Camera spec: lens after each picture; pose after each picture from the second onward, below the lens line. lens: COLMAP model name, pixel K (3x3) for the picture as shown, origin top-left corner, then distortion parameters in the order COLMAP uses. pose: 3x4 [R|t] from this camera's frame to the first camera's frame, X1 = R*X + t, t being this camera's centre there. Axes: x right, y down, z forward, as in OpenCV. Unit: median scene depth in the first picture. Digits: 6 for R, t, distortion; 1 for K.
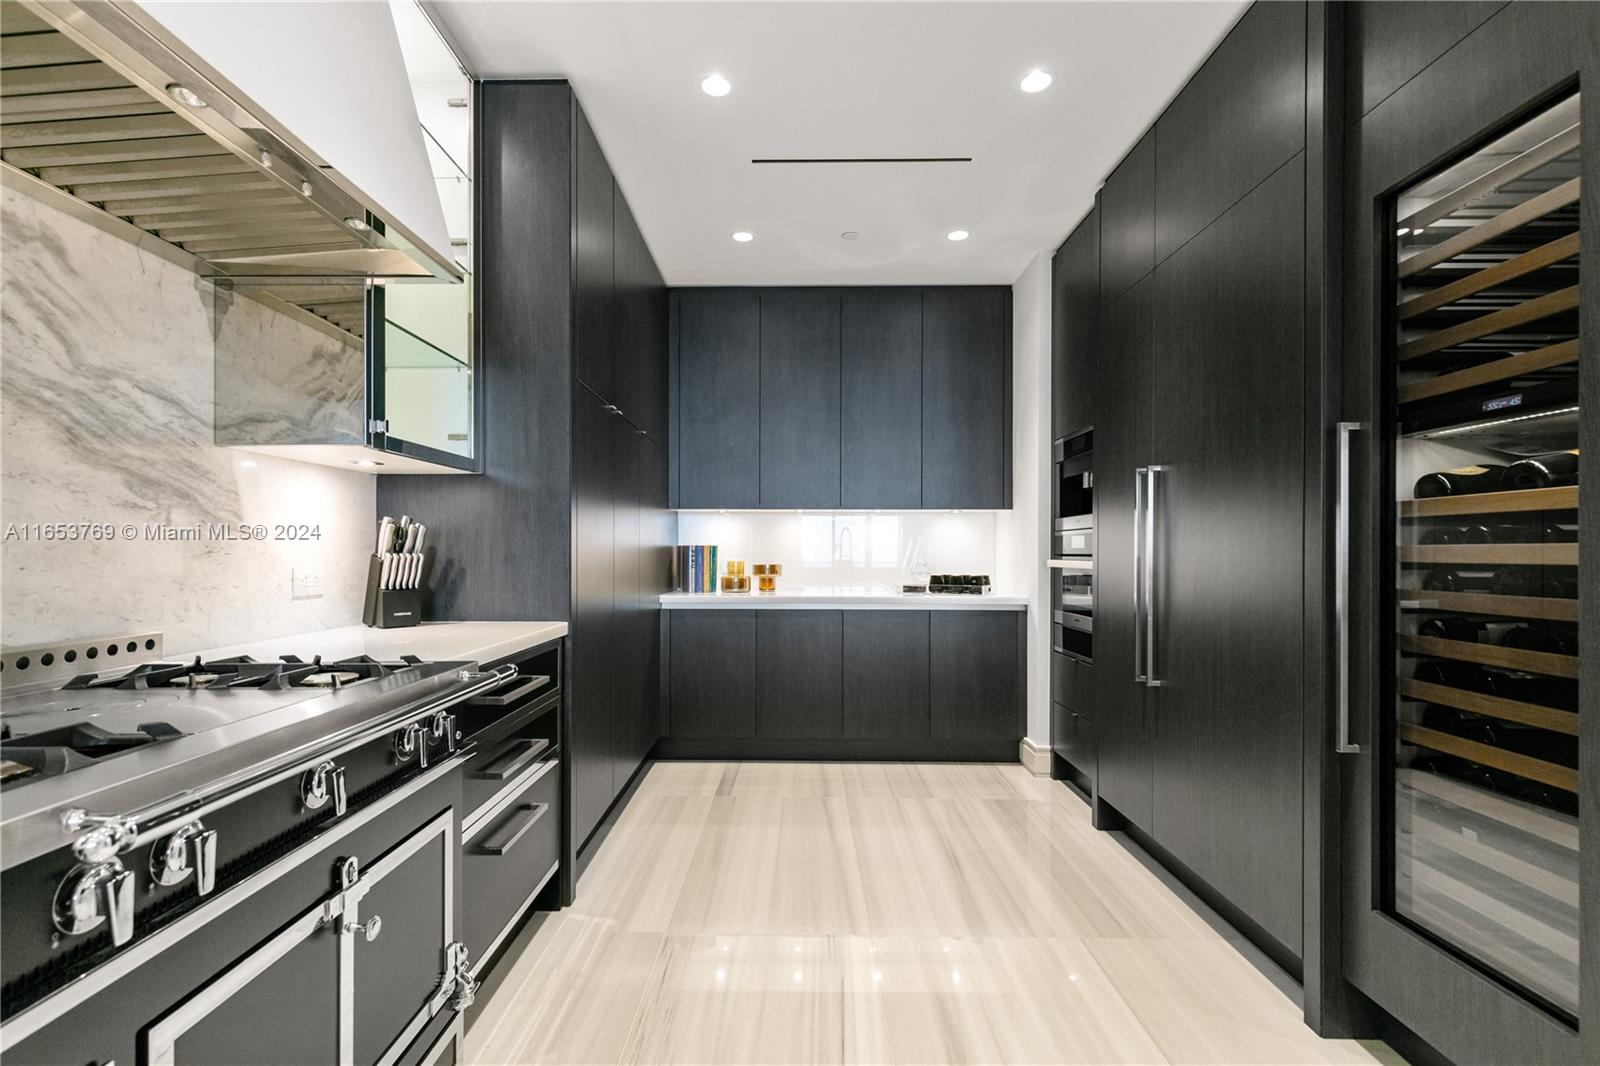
lens RADIAL K [[739.7, 0, 795.9], [0, 739.7, 541.7], [0, 0, 1]] dist [0.017029, -0.001799]
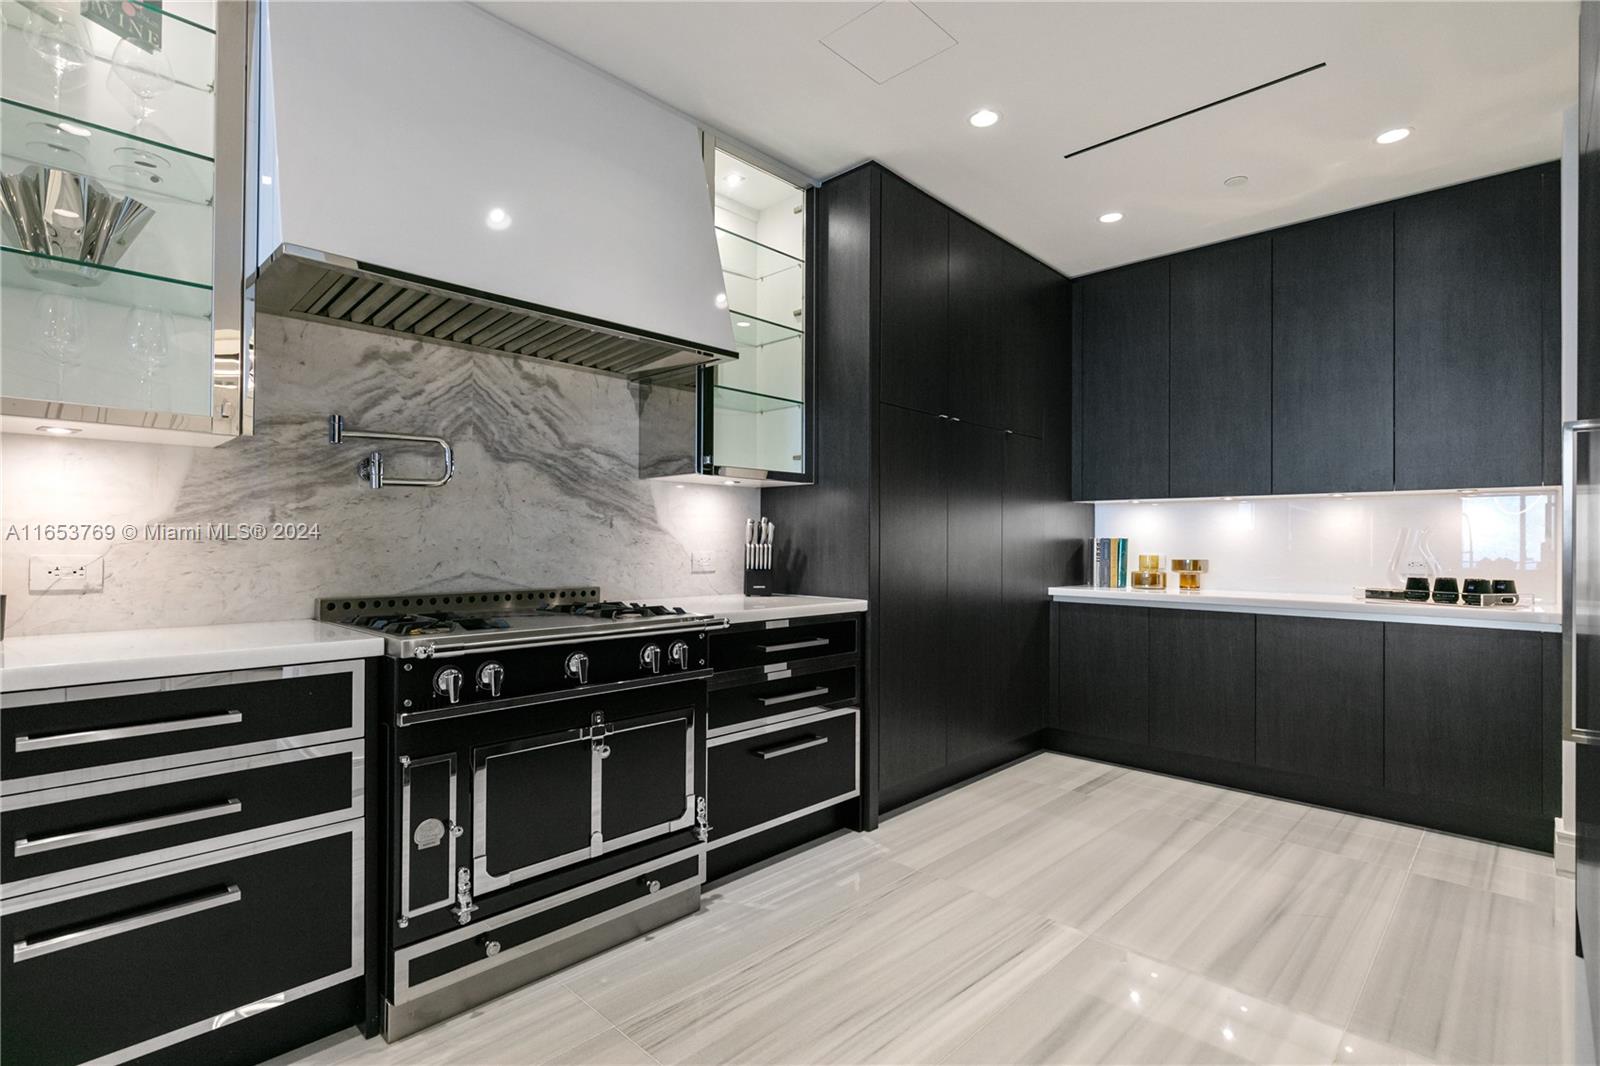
lens RADIAL K [[779.3, 0, 796.7], [0, 779.3, 527.8], [0, 0, 1]] dist [0.002280, -0.000901]
pose [[0.723463, -0.010389, -0.690285, 0.515266], [0.004278, 0.999935, -0.010565, 0.000861], [0.690350, 0.004690, 0.723460, -0.016963]]
